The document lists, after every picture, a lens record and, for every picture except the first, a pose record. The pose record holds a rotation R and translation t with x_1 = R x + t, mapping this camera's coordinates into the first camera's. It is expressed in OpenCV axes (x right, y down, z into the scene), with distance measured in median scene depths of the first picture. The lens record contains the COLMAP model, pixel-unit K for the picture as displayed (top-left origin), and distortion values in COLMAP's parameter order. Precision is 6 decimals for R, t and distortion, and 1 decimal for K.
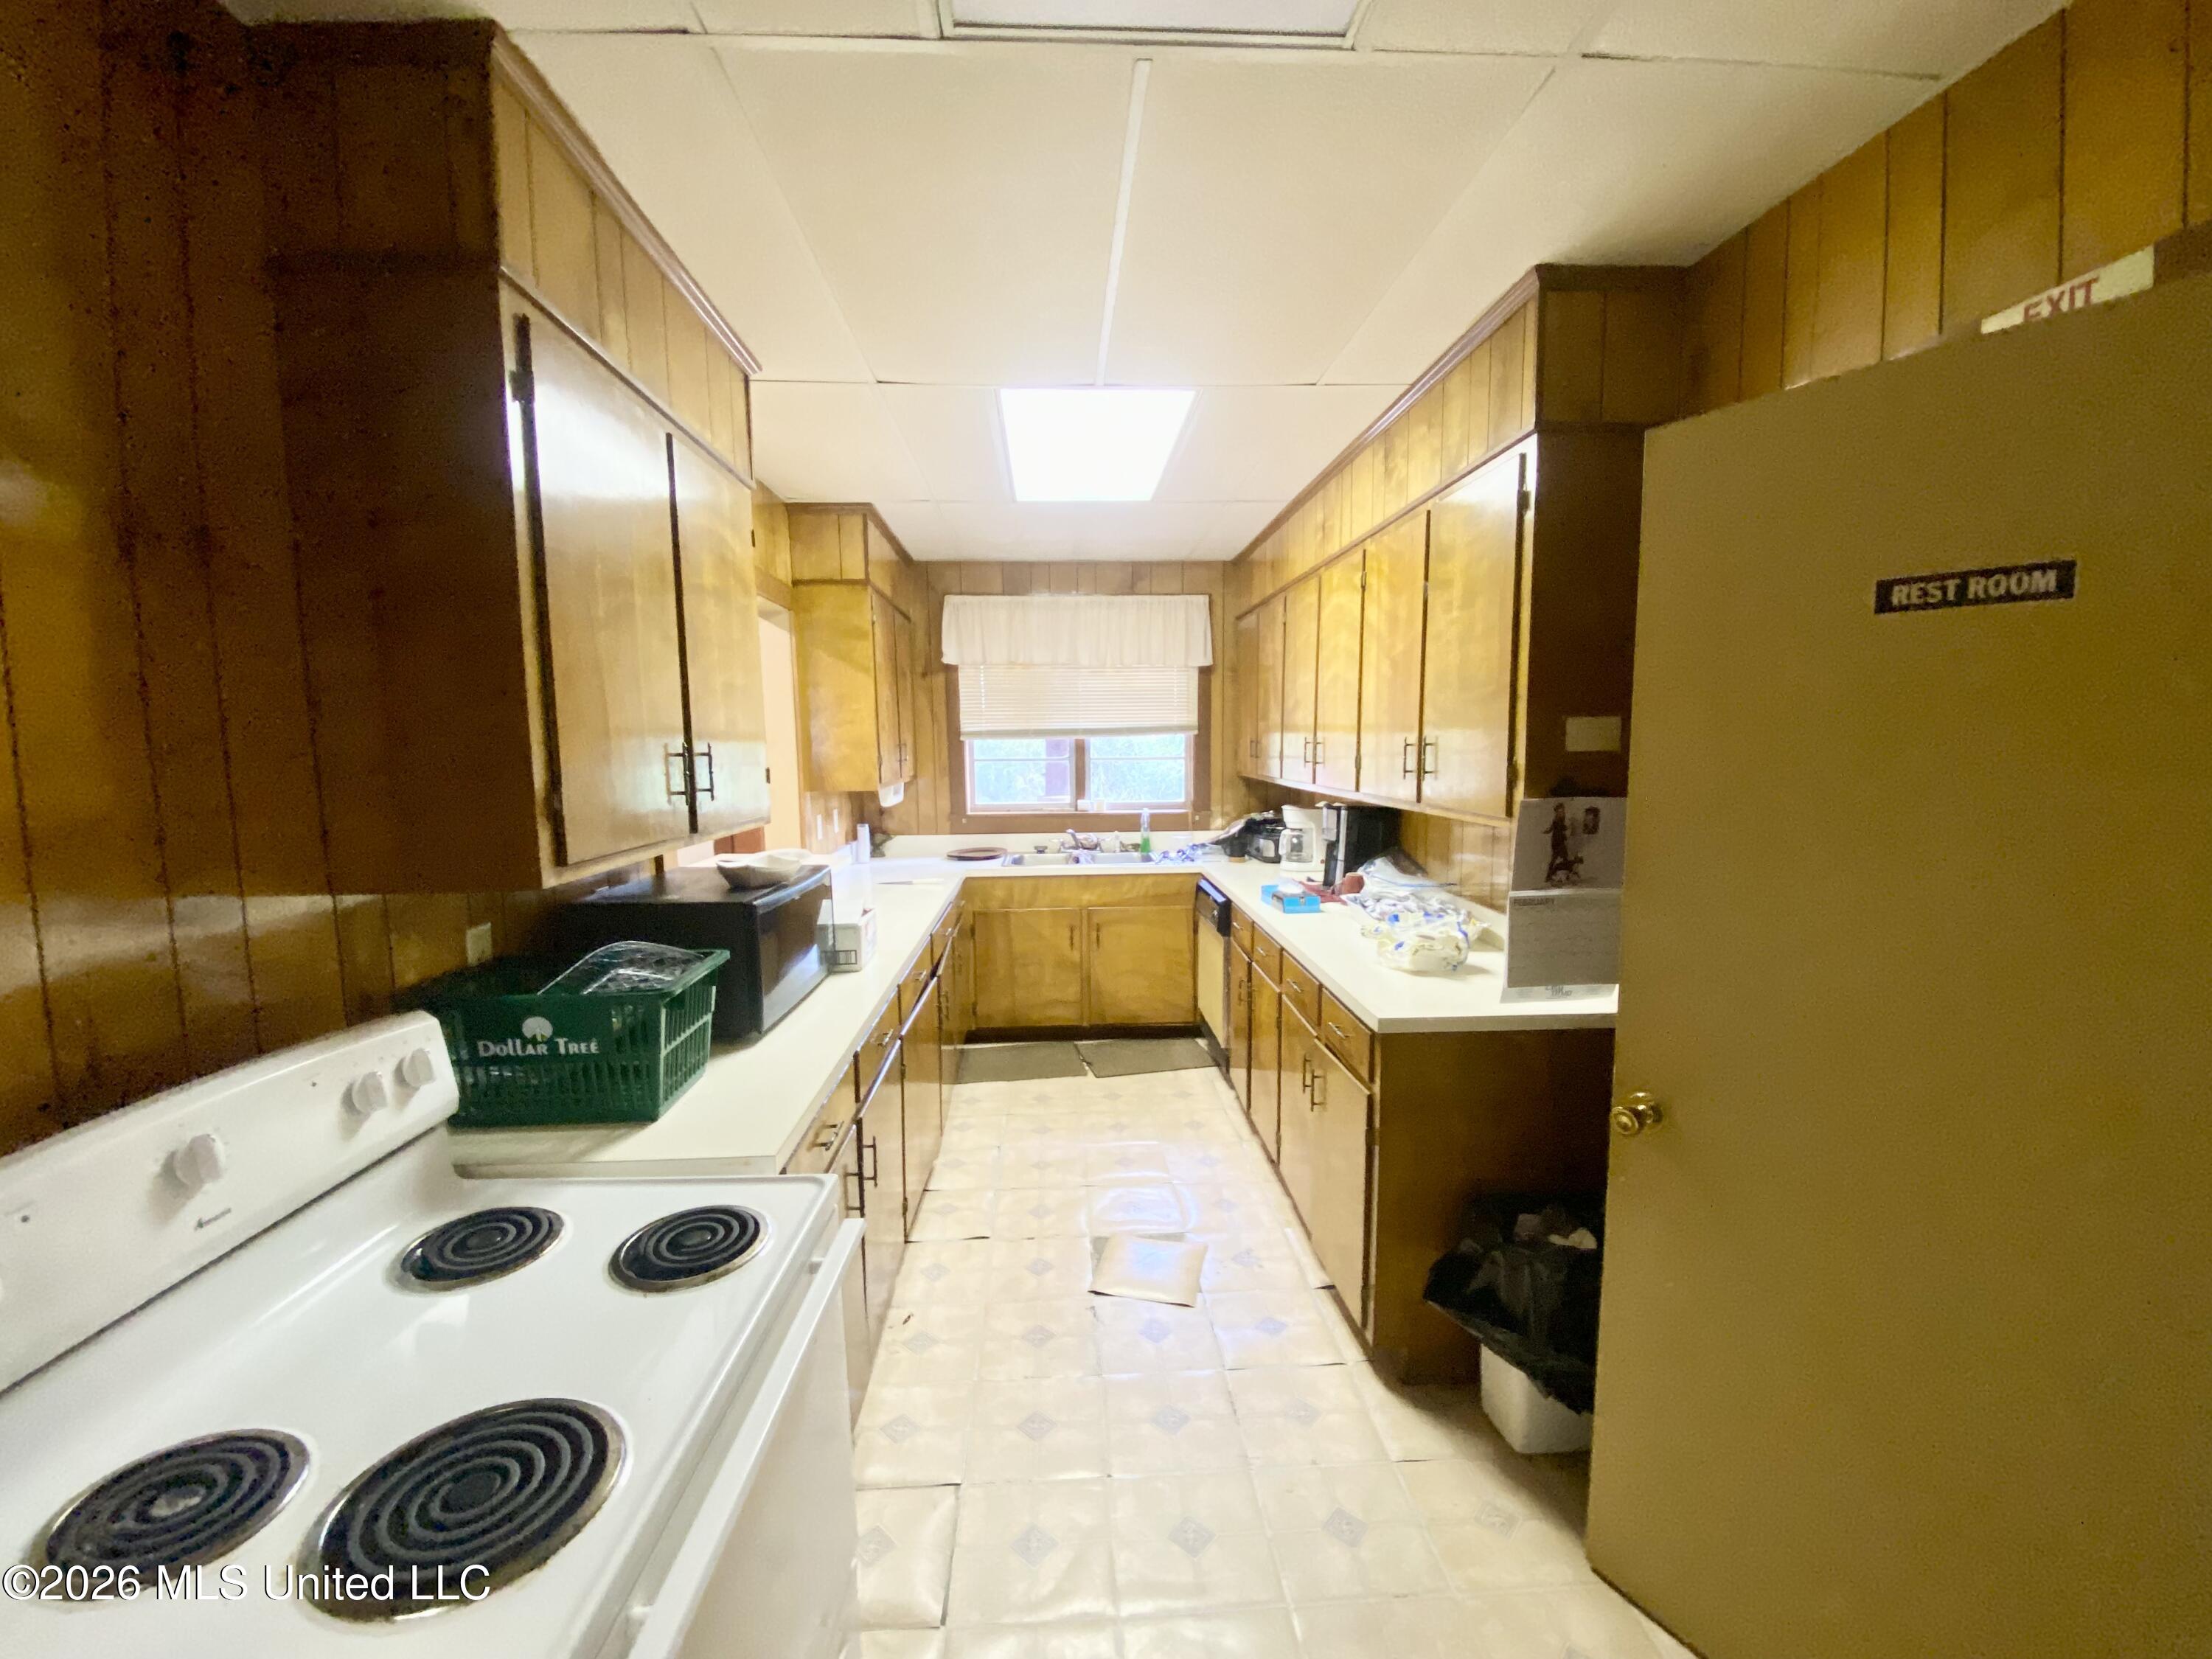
lens RADIAL K [[926.2, 0, 1090.4], [0, 926.2, 820.8], [0, 0, 1]] dist [0.021869, -0.020497]
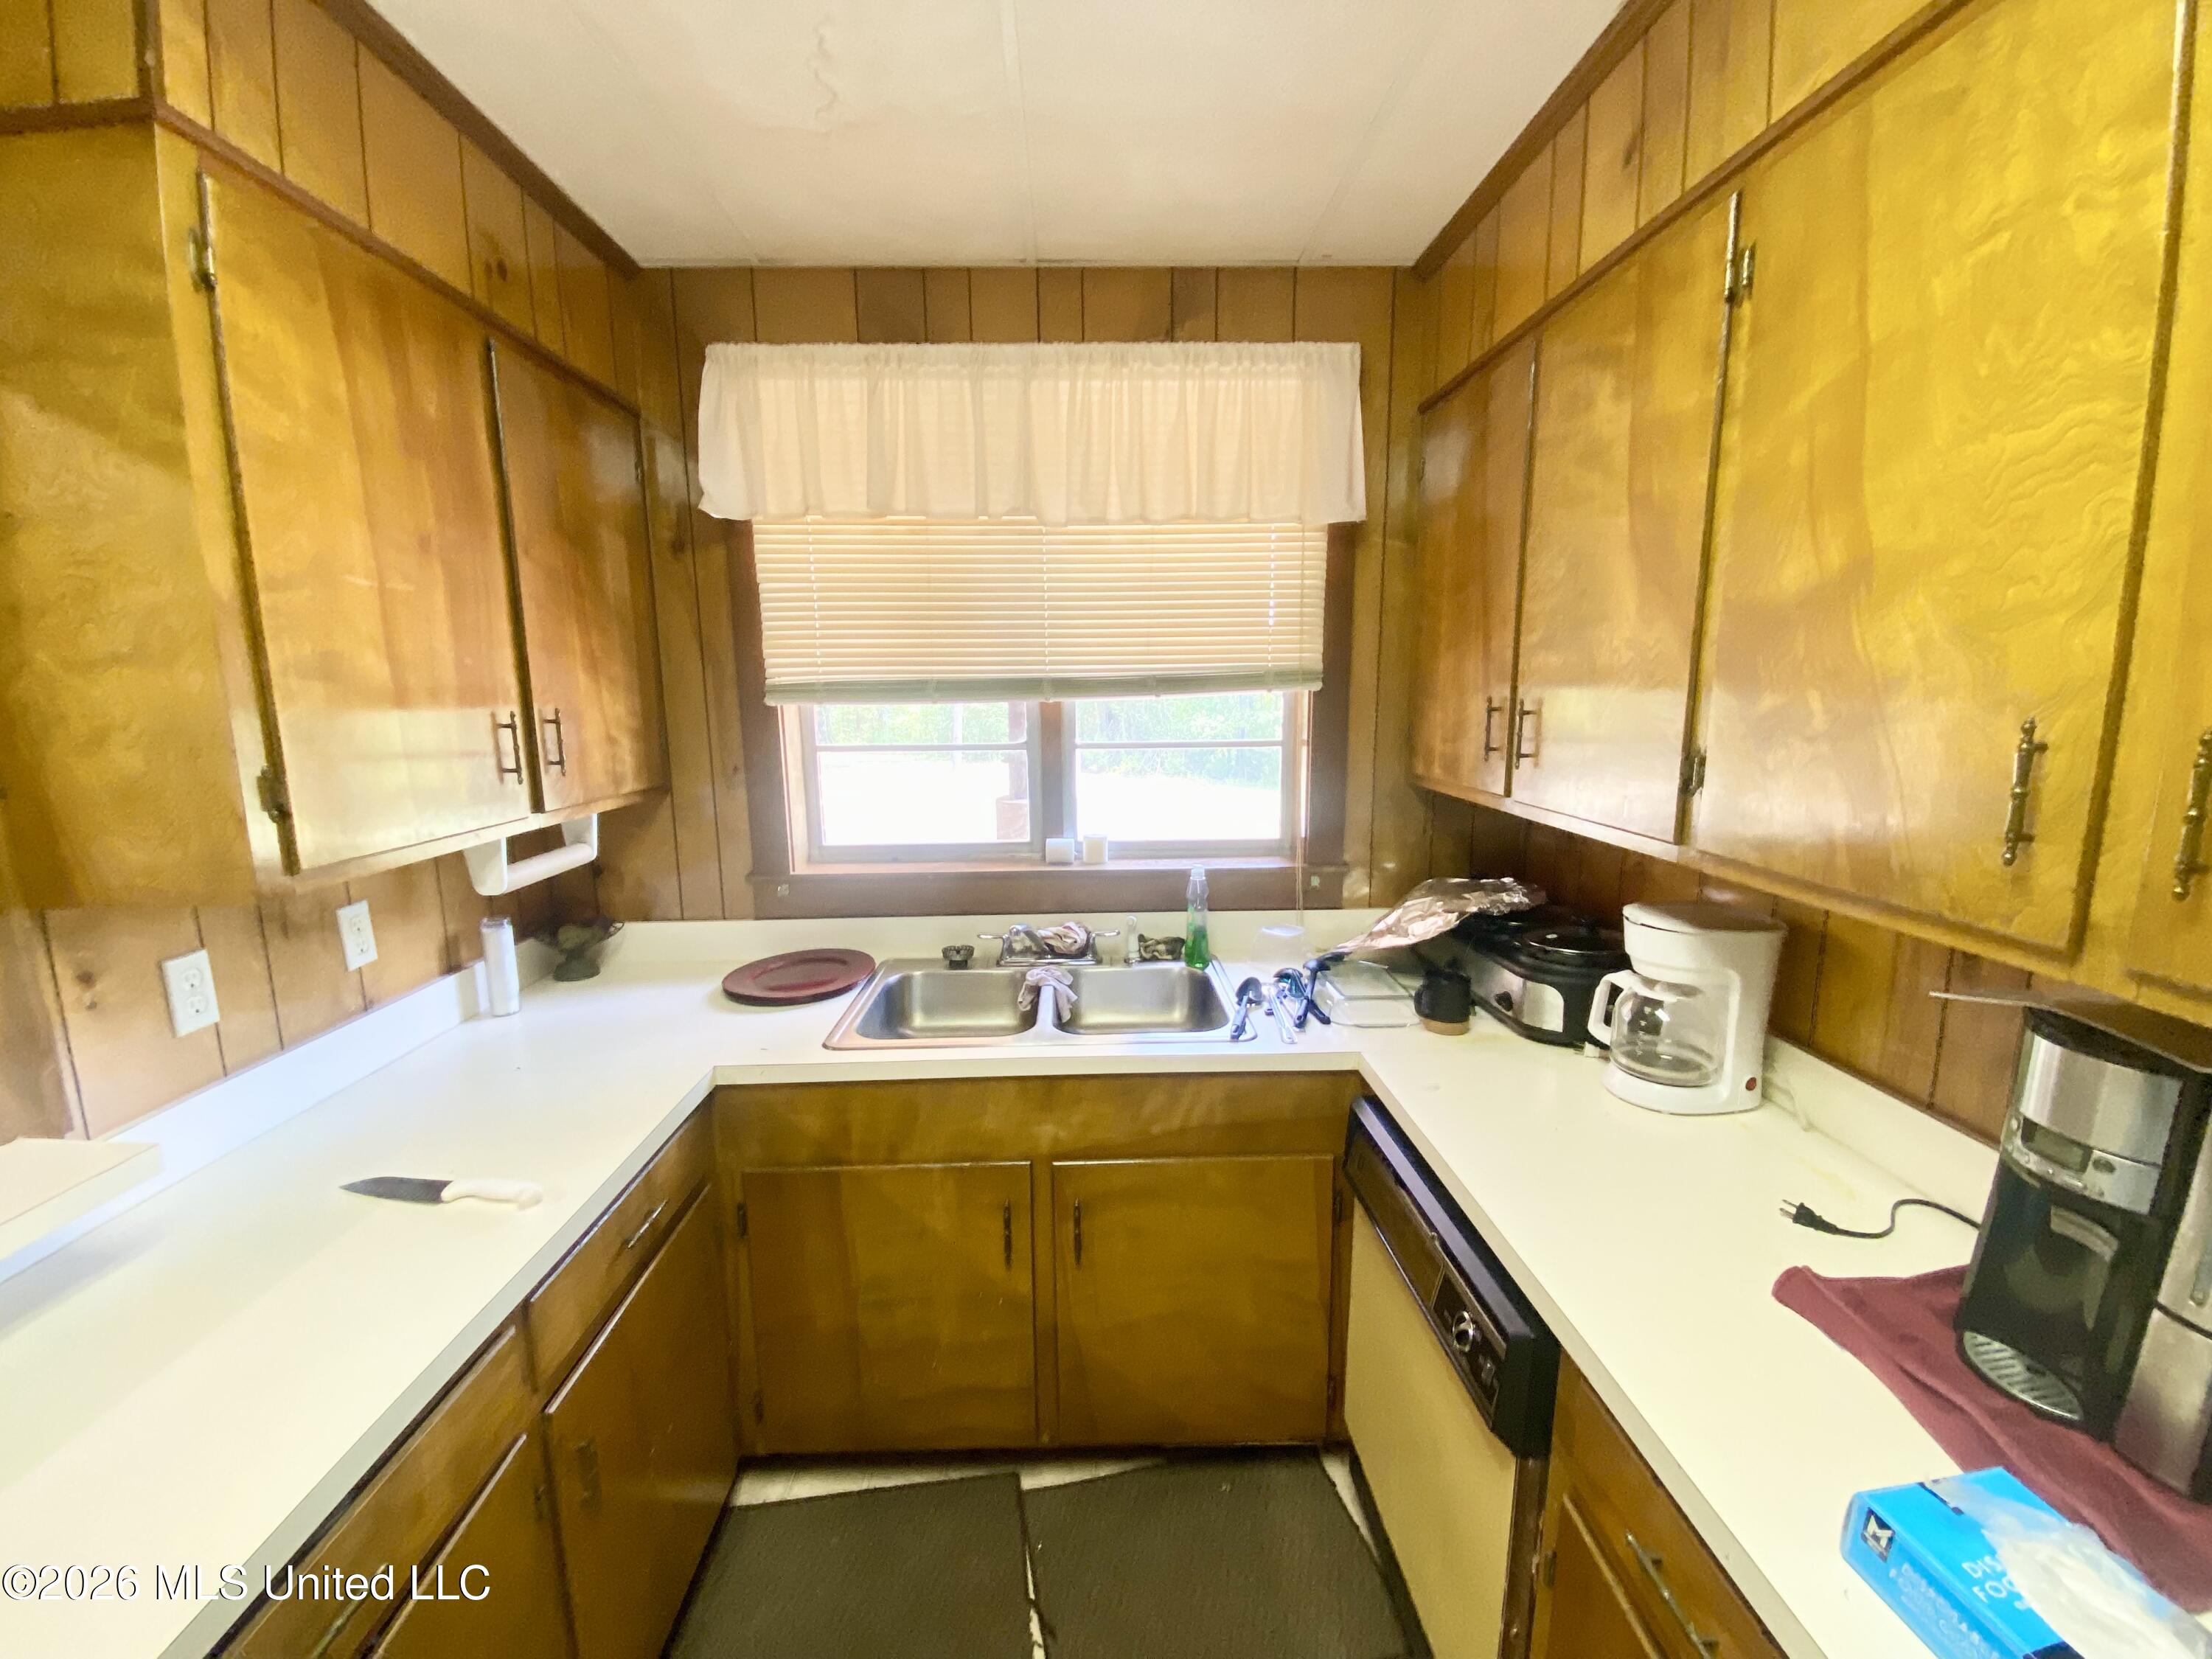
lens RADIAL K [[926.2, 0, 1090.4], [0, 926.2, 820.8], [0, 0, 1]] dist [0.021869, -0.020497]
pose [[0.999651, 0.001742, -0.026358, 0.021365], [-0.000237, 0.998374, 0.057010, -0.059391], [0.026414, -0.056984, 0.998026, 0.589217]]
